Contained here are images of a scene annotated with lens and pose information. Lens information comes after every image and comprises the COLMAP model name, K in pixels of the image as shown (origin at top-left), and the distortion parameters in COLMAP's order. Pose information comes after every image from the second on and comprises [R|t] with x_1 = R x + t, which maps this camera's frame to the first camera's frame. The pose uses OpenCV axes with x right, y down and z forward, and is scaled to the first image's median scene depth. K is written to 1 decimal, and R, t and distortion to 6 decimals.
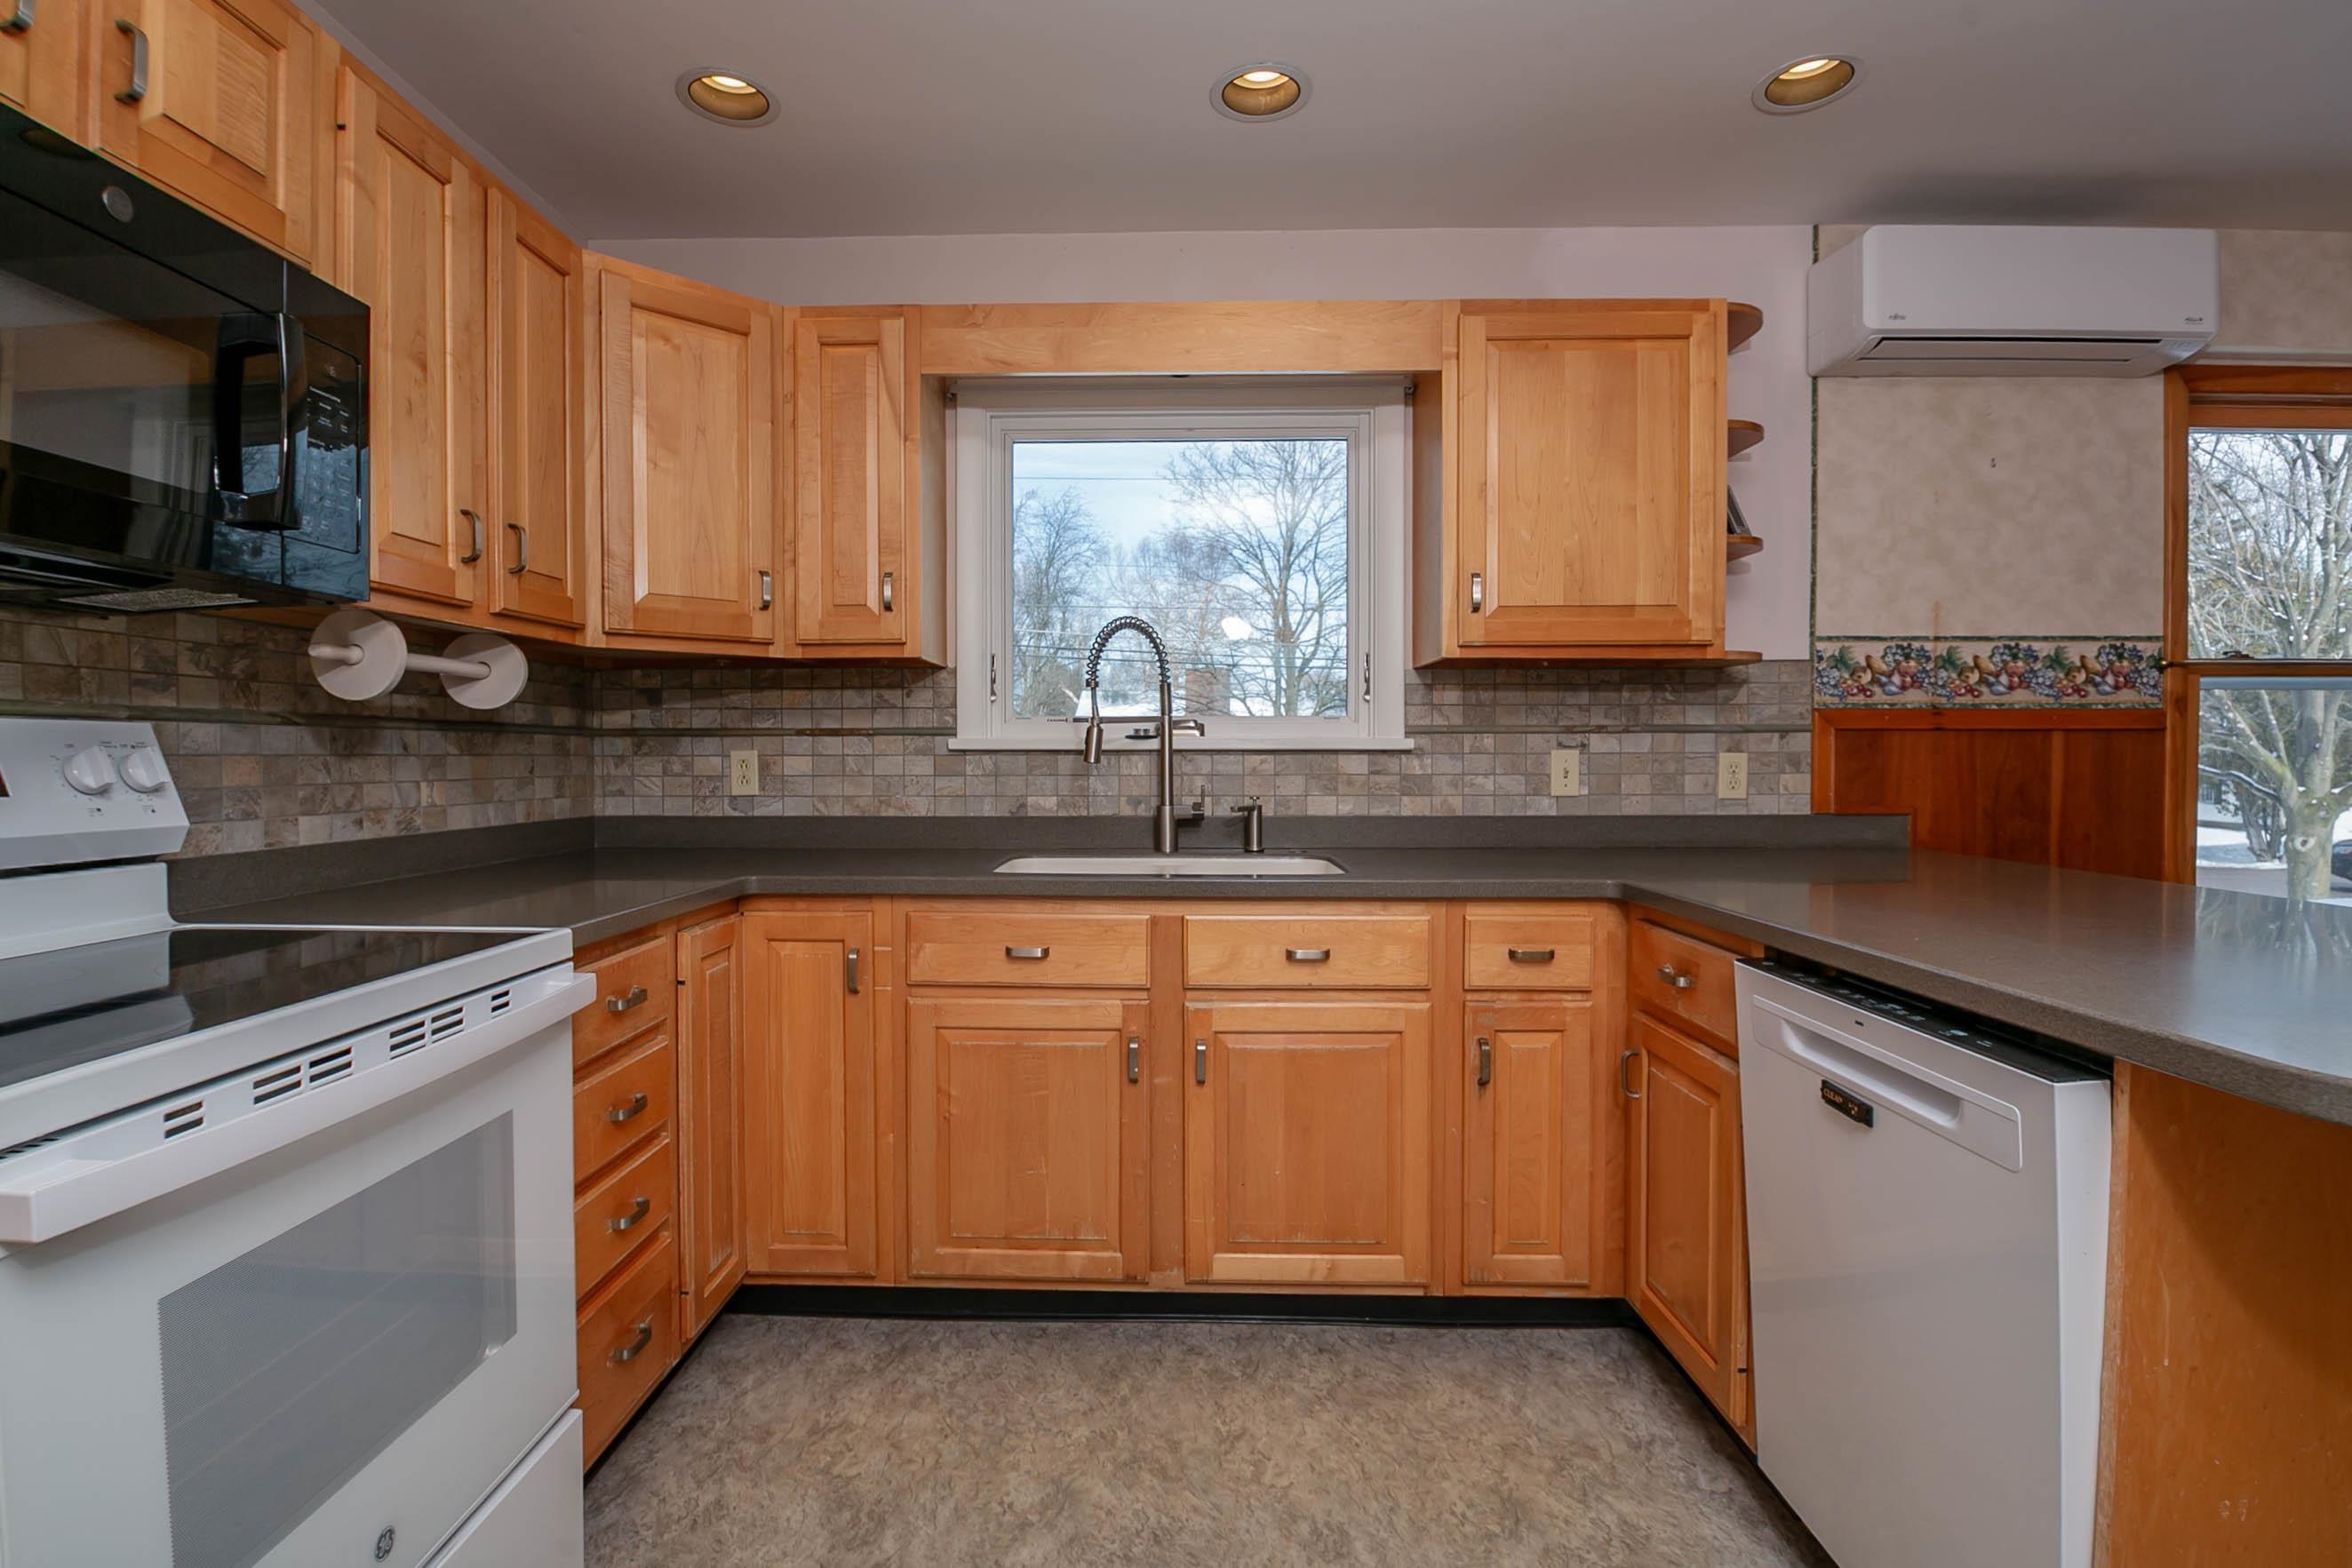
lens RADIAL K [[1107.8, 0, 1123.0], [0, 1107.8, 778.2], [0, 0, 1]] dist [-0.018324, -0.000751]
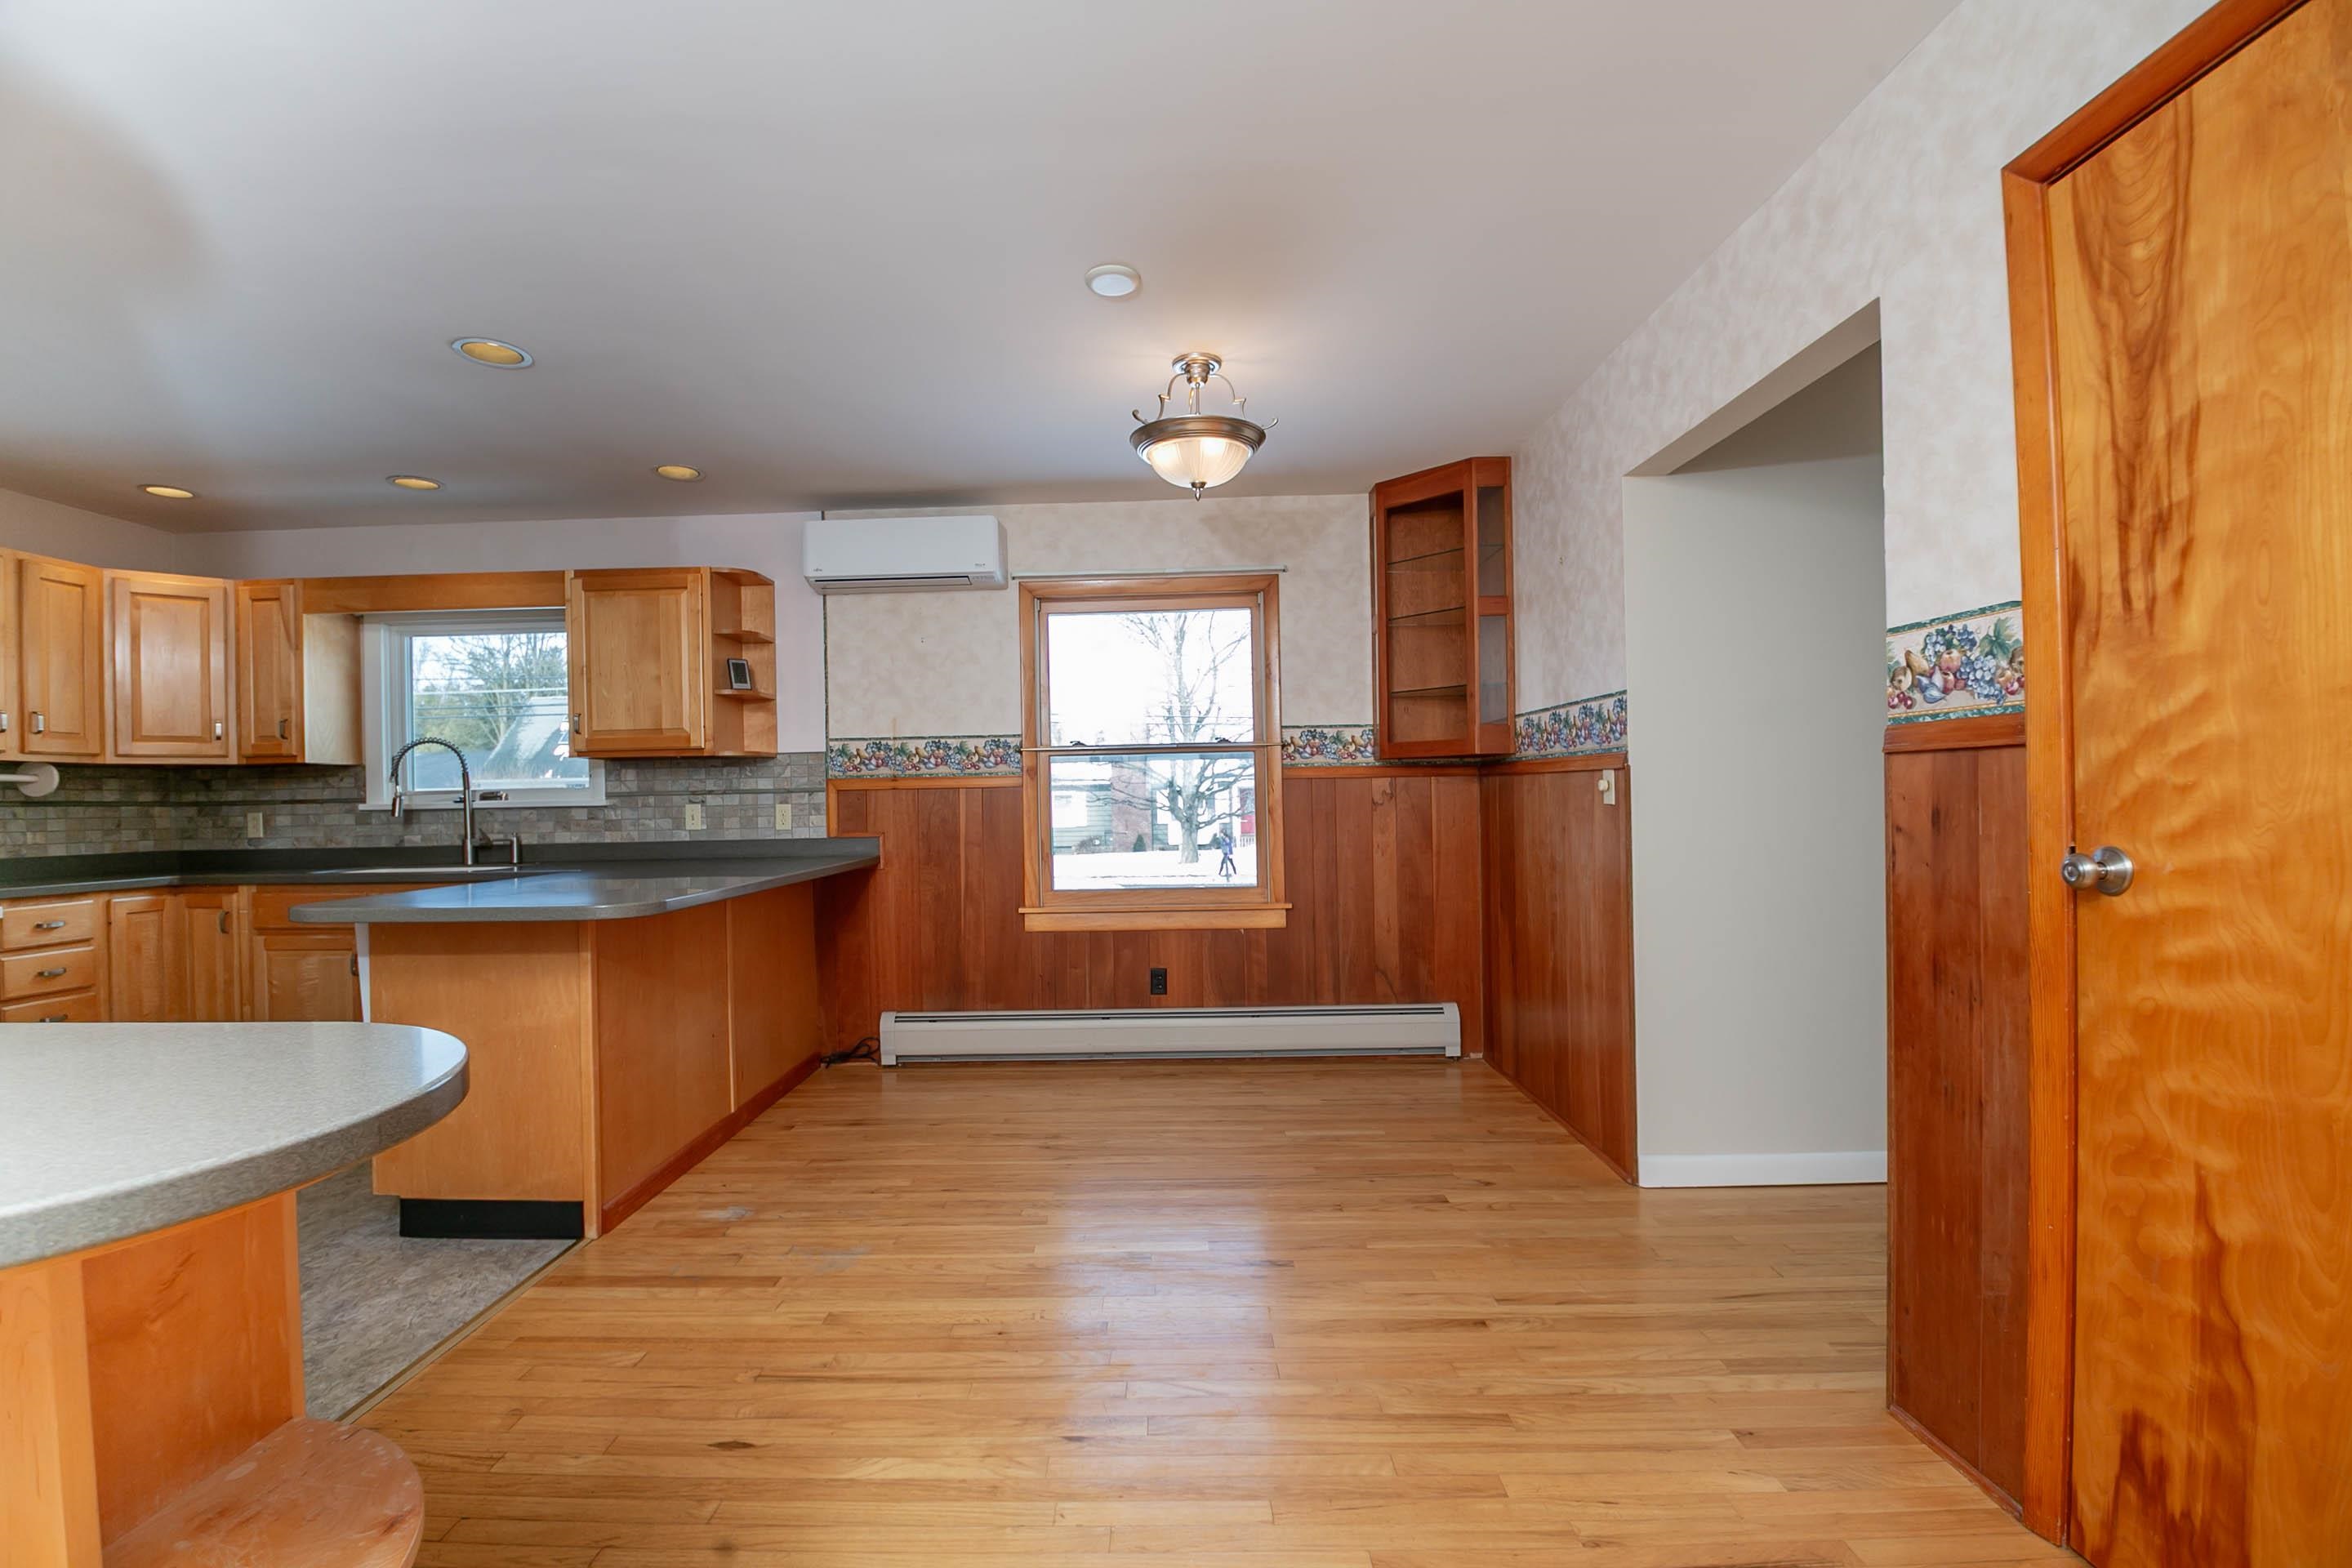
lens RADIAL K [[1047.9, 0, 1140.0], [0, 1047.9, 797.7], [0, 0, 1]] dist [-0.003991, -0.014569]
pose [[0.999829, -0.018185, -0.003349, 1.146854], [0.018101, 0.999557, -0.023629, 0.017262], [0.003777, 0.023564, 0.999715, -0.707921]]
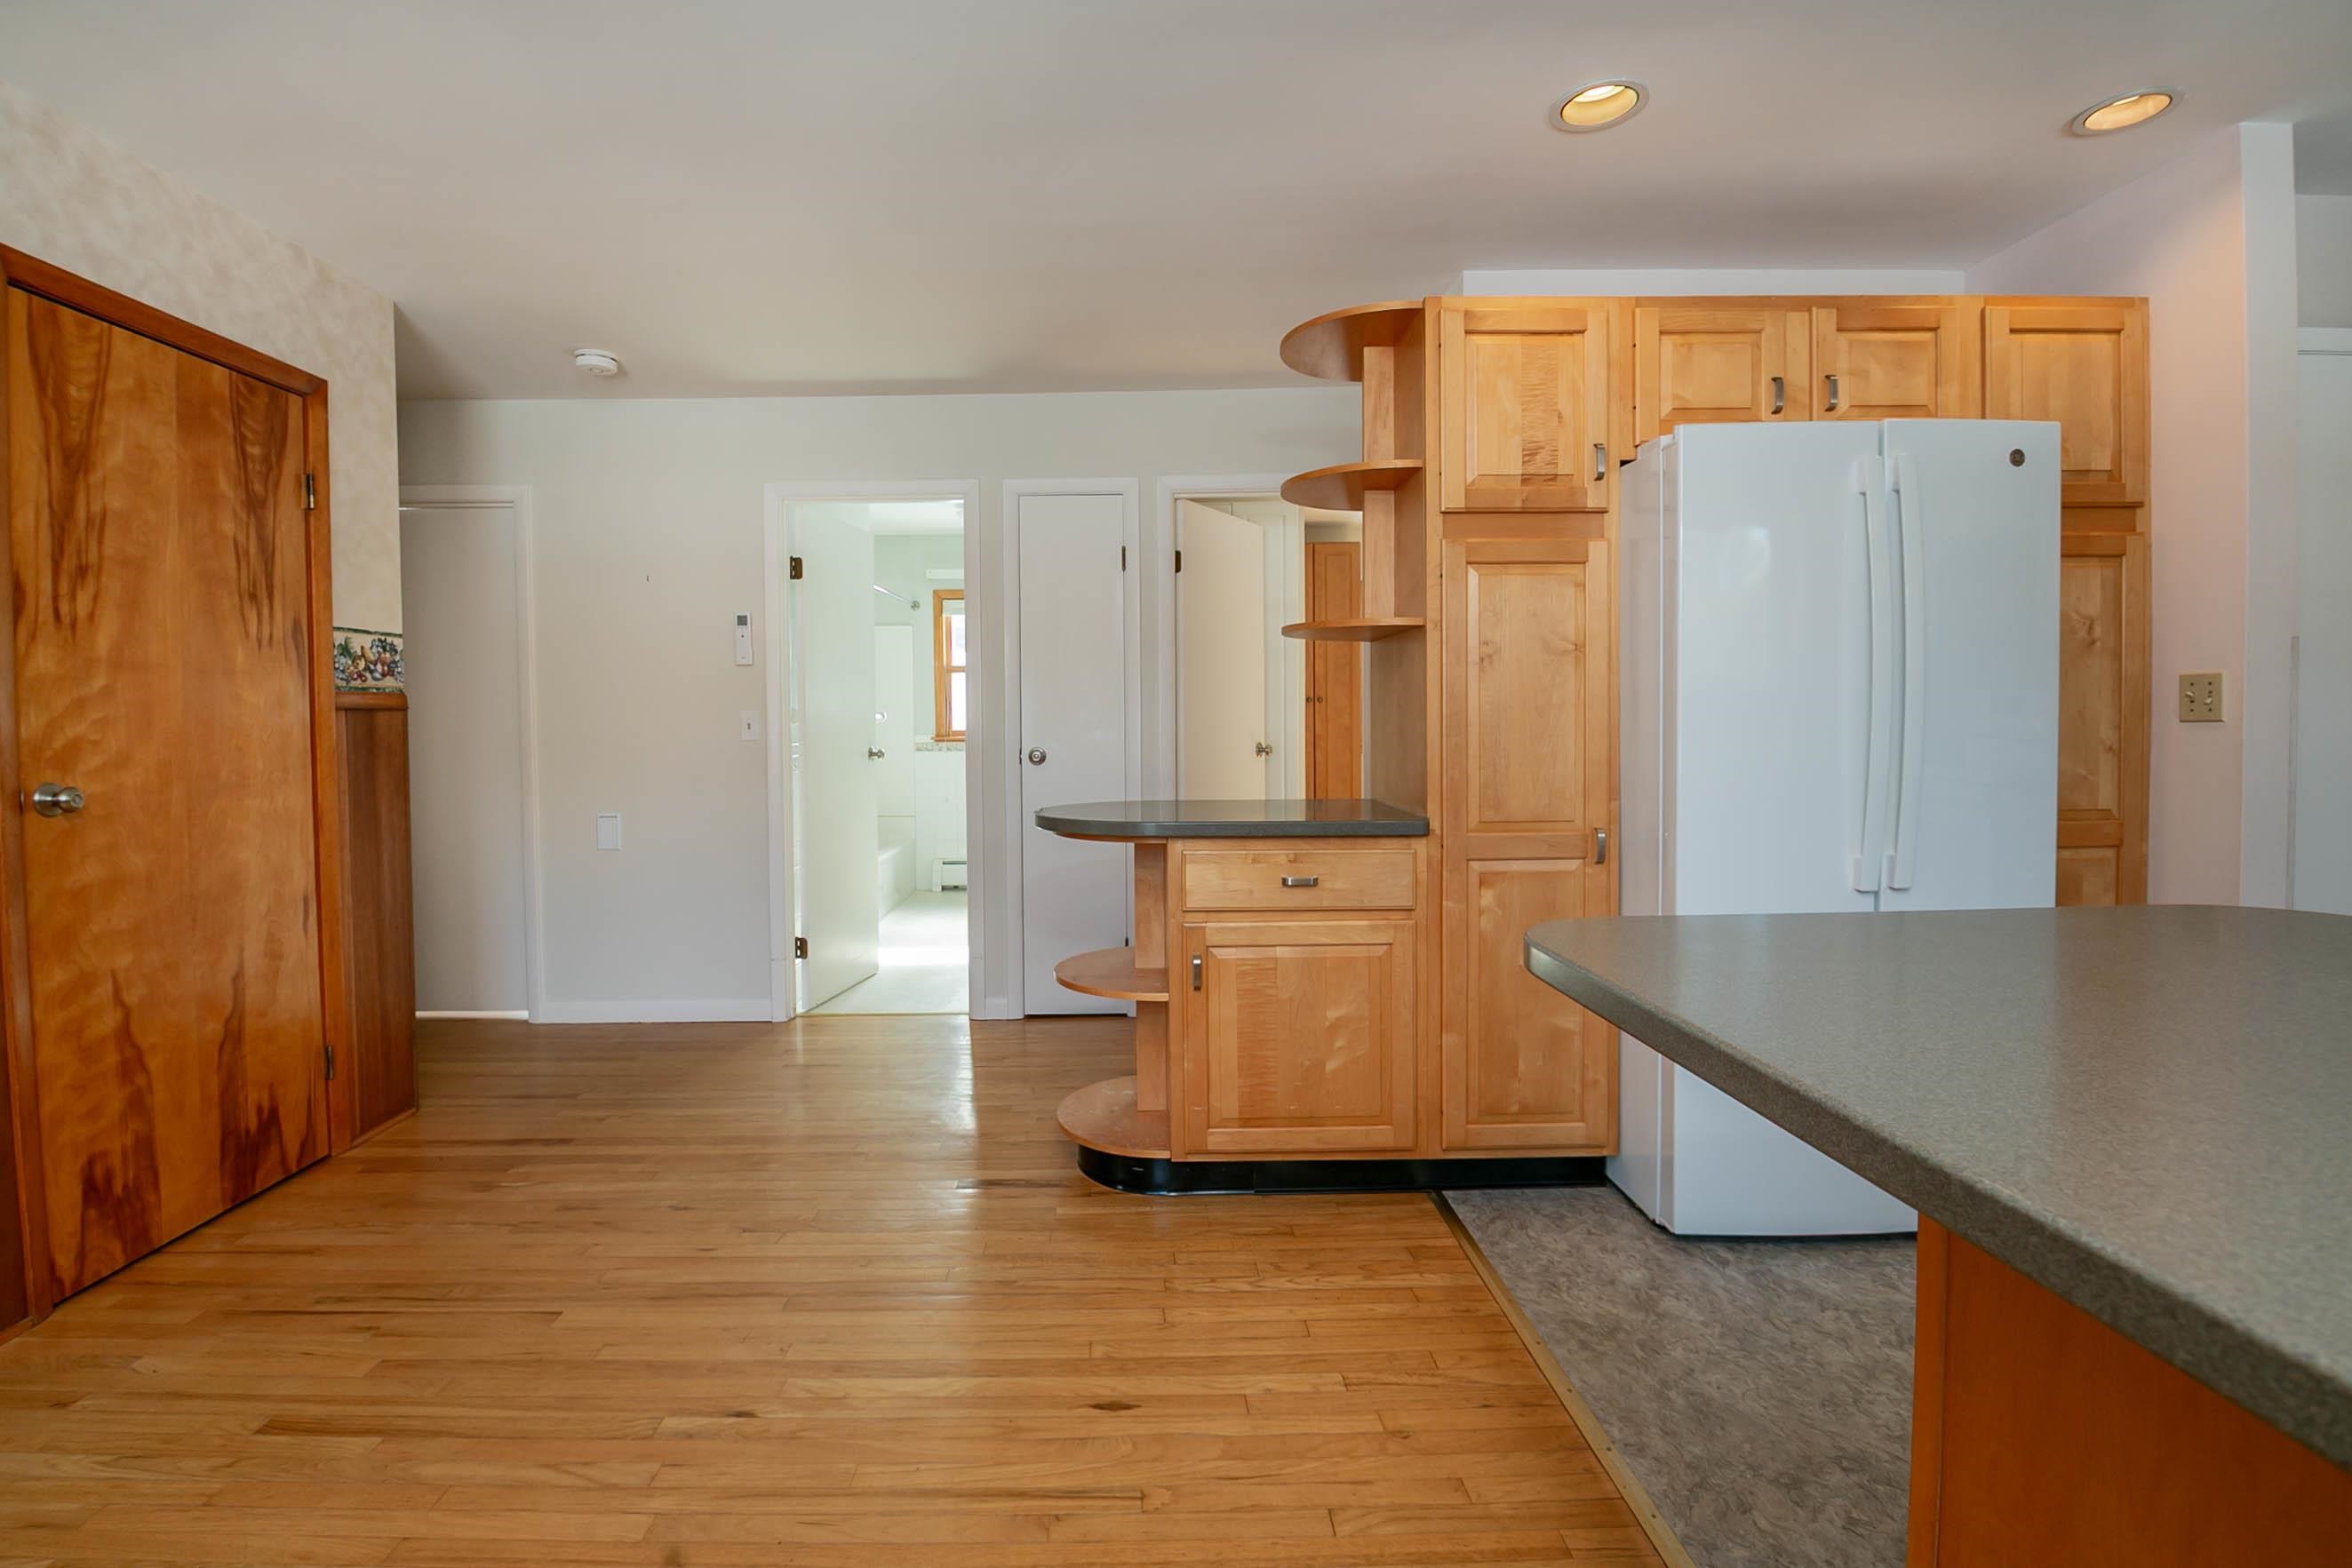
lens RADIAL K [[1099.3, 0, 1139.5], [0, 1099.3, 749.4], [0, 0, 1]] dist [-0.017005, -0.008508]
pose [[-0.999011, 0.012157, -0.042767, 0.863583], [0.010339, 0.999044, 0.042469, -0.012690], [0.043242, 0.041985, -0.998182, 0.710287]]
